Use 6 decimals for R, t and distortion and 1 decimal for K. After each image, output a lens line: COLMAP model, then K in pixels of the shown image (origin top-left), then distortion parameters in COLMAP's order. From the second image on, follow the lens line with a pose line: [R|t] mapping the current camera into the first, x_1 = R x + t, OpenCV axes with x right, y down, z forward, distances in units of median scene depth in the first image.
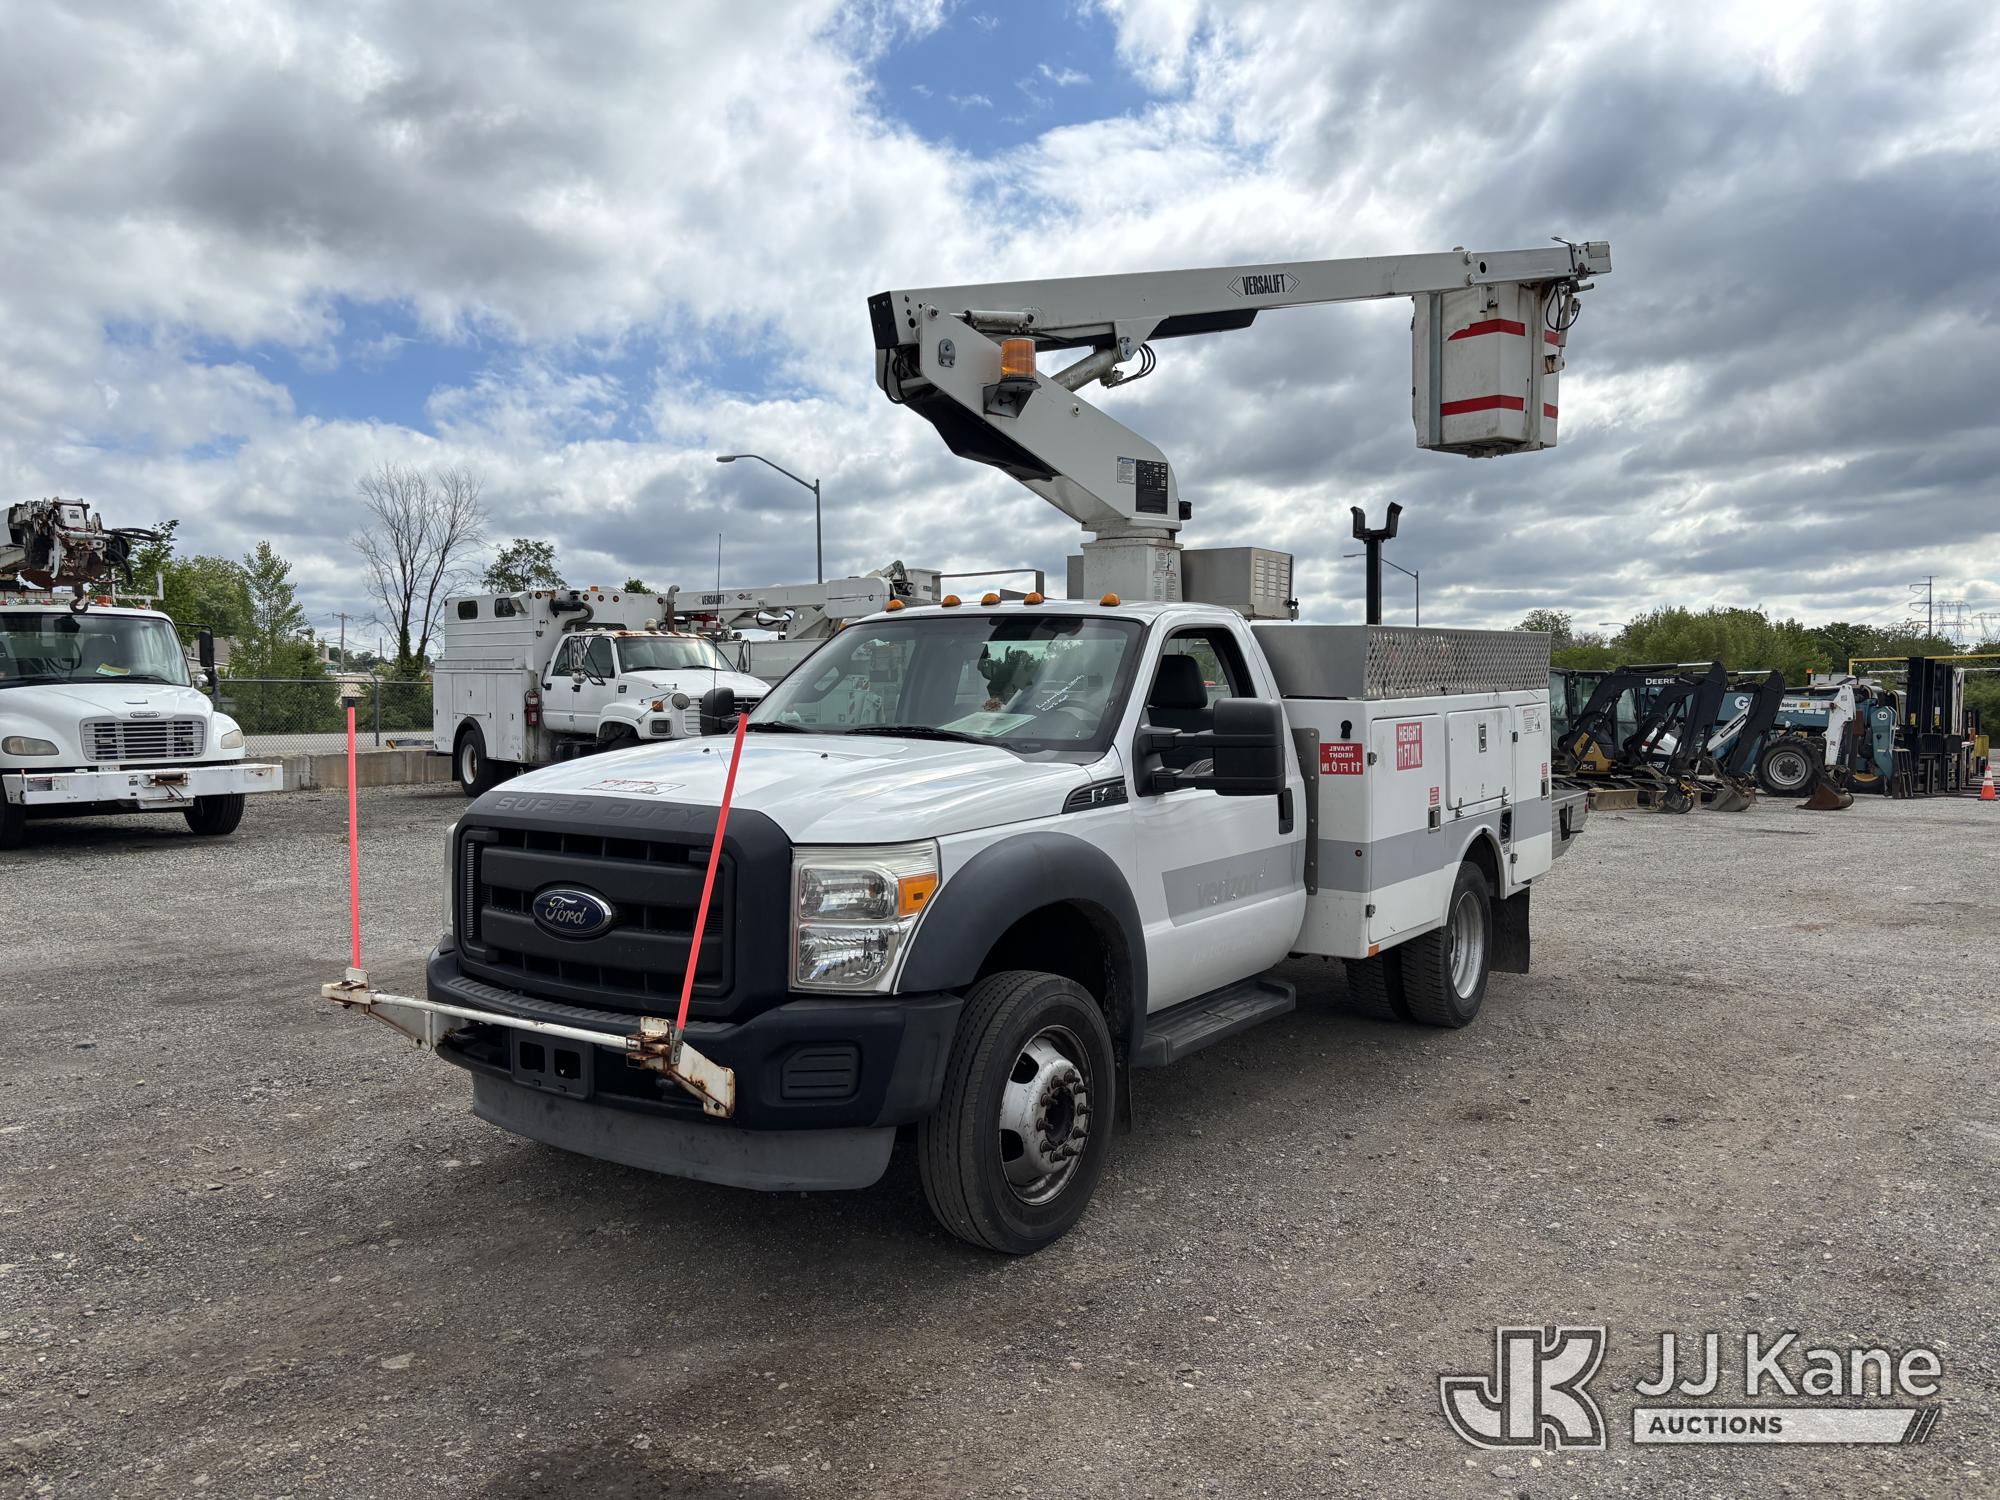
lens RADIAL K [[1656.7, 0, 992.7], [0, 1656.7, 732.1], [0, 0, 1]] dist [0.071301, -0.040853]
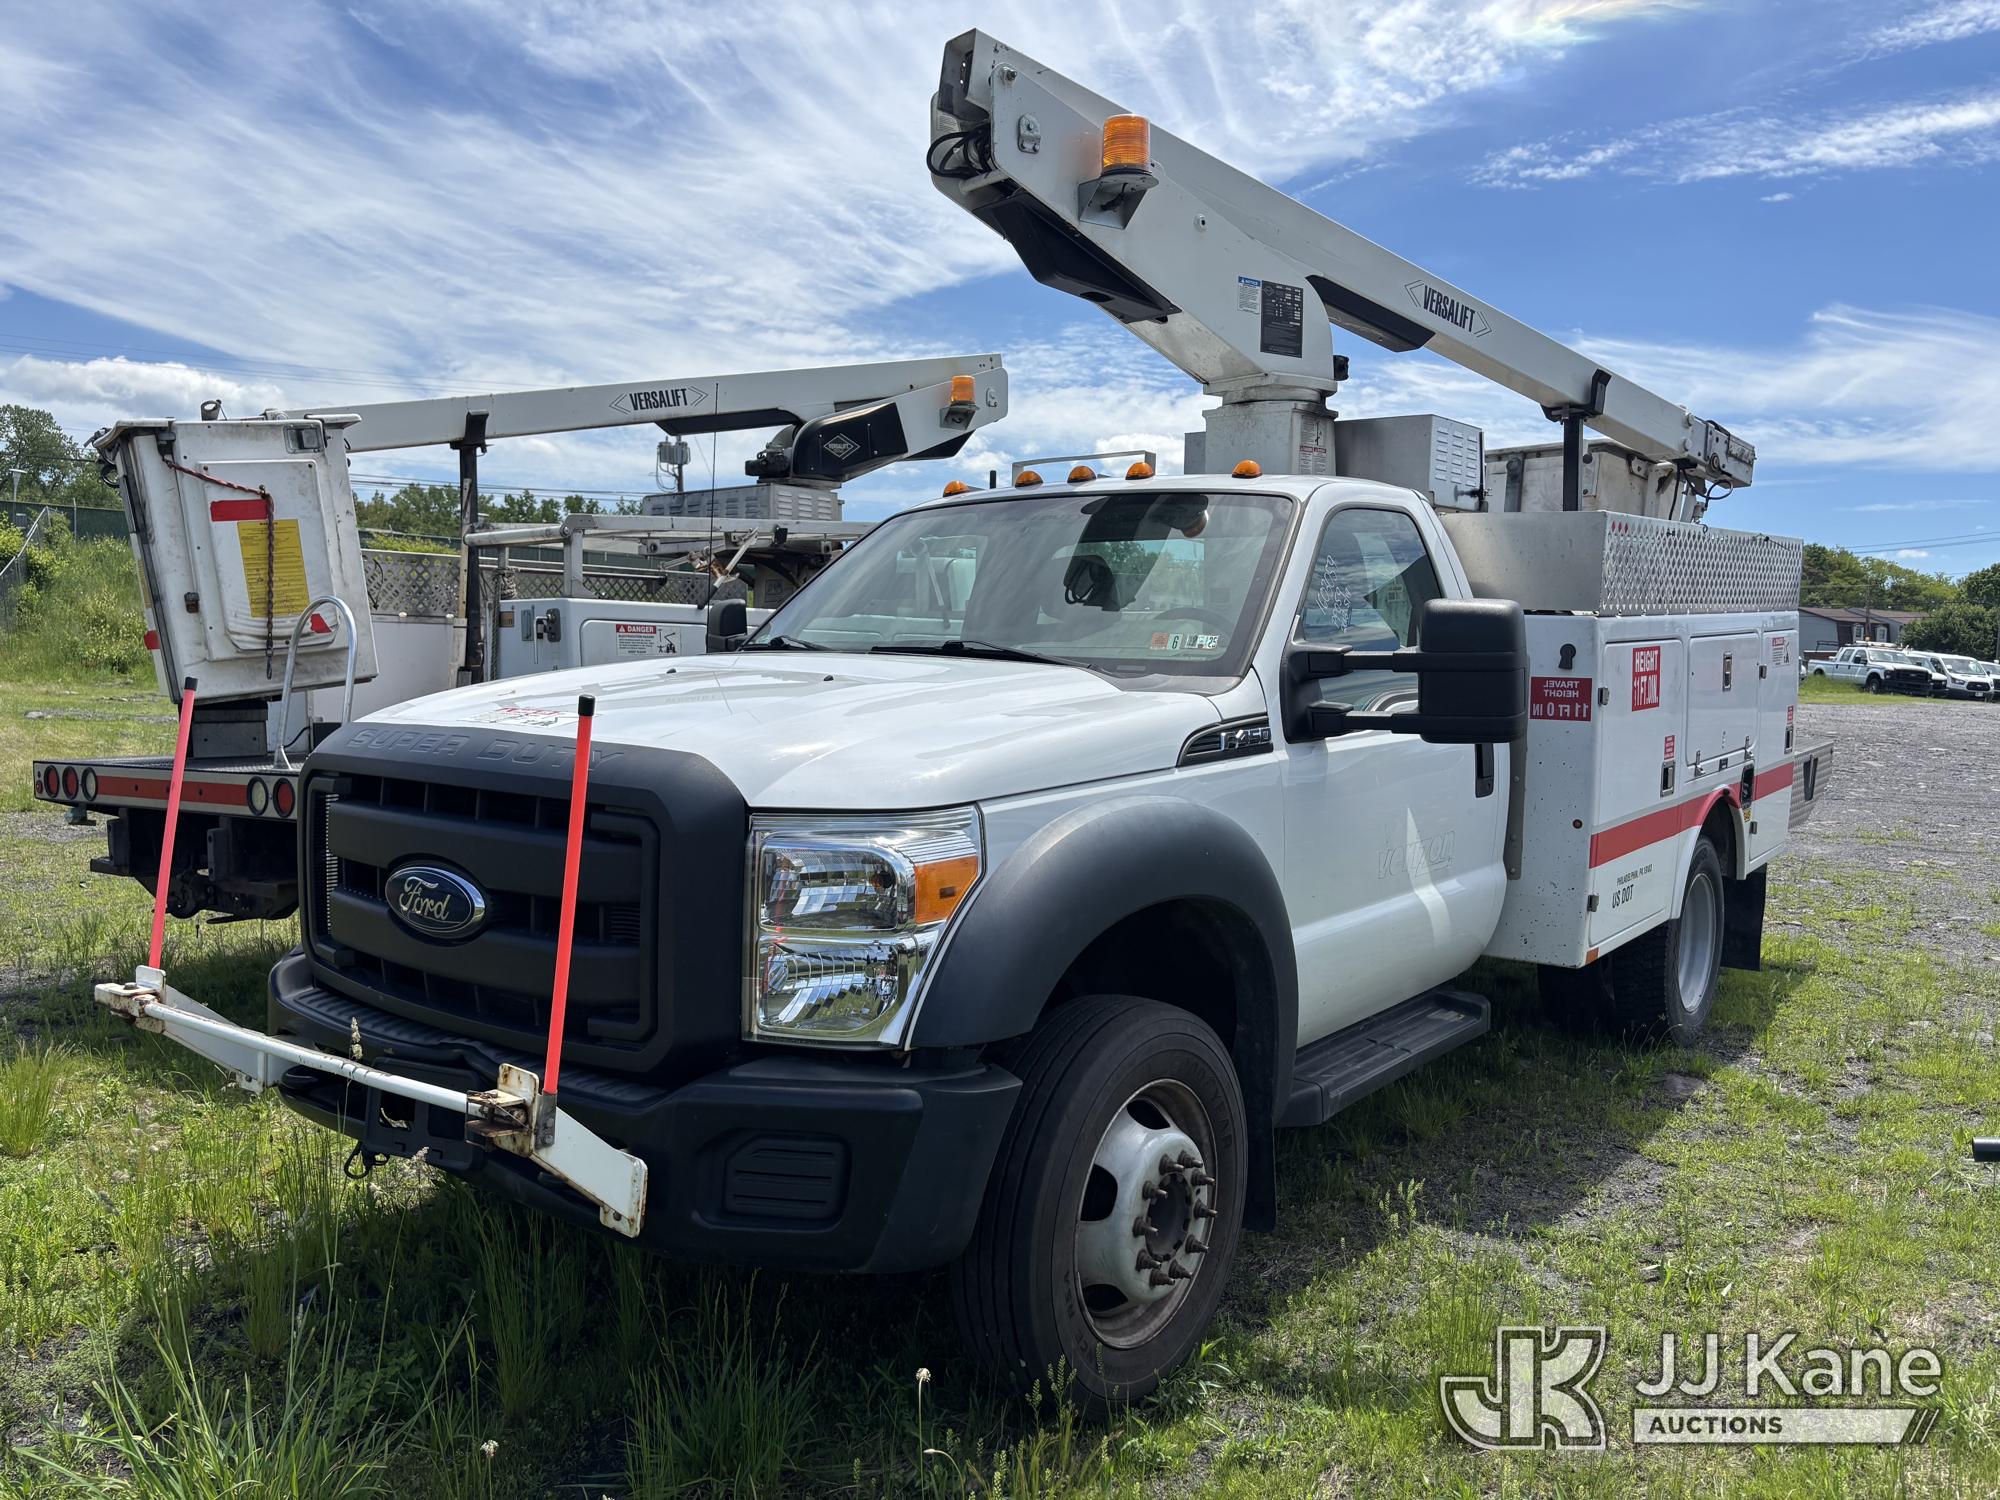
lens RADIAL K [[1597.2, 0, 986.7], [0, 1597.2, 738.5], [0, 0, 1]] dist [0.097471, -0.000766]
pose [[0.997690, 0.018544, -0.065356, 0.006912], [-0.016036, 0.999122, 0.038692, 0.013509], [0.066016, -0.037555, 0.997112, 0.334181]]
